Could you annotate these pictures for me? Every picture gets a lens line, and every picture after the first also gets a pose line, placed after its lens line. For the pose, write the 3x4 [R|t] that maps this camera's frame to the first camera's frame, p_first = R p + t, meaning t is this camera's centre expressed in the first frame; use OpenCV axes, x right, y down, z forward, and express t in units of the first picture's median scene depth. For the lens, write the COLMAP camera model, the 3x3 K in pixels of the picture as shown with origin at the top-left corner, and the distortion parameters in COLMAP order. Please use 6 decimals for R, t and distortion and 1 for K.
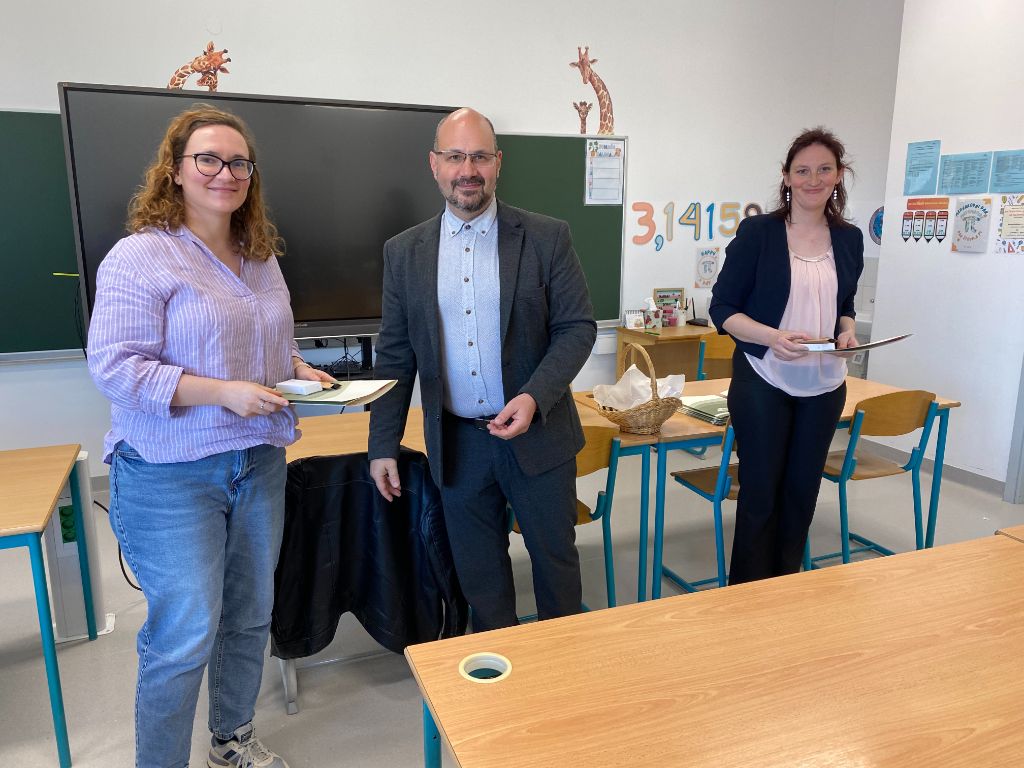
lens RADIAL K [[777.5, 0, 514.5], [0, 777.5, 392.7], [0, 0, 1]] dist [0.012865, -0.017984]
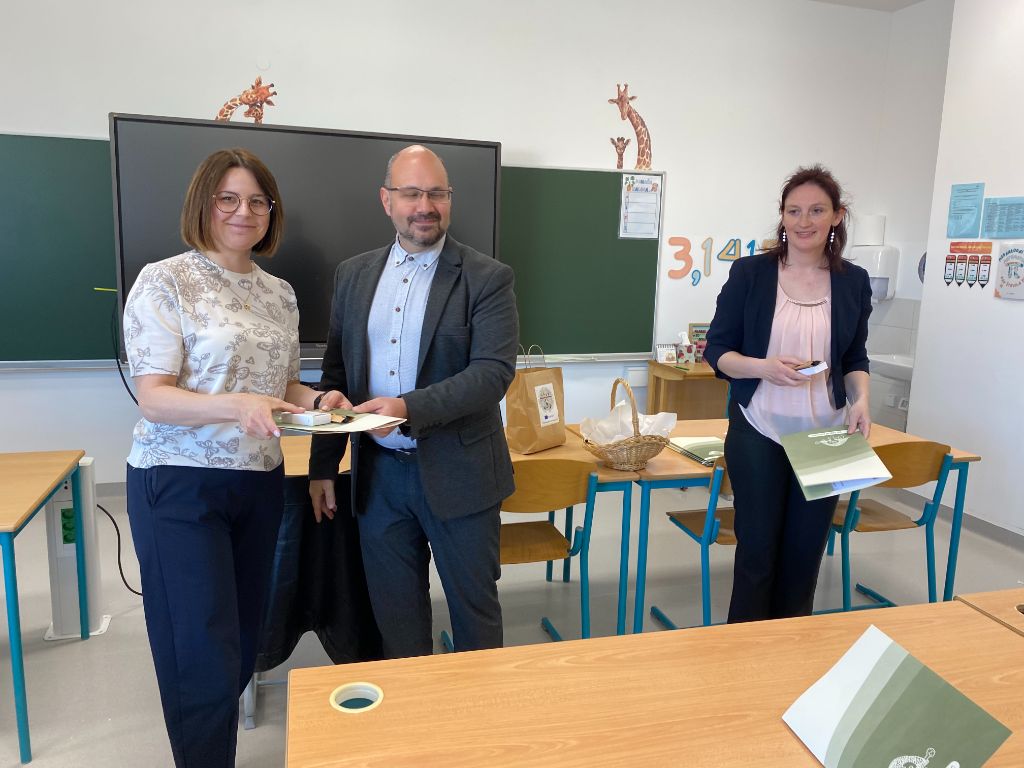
lens RADIAL K [[777.5, 0, 508.8], [0, 777.5, 375.0], [0, 0, 1]] dist [0.012865, -0.017984]
pose [[0.994520, 0.045544, -0.094109, 0.101344], [-0.050763, 0.997259, -0.053830, -0.007379], [0.091399, 0.058313, 0.994106, -0.001893]]
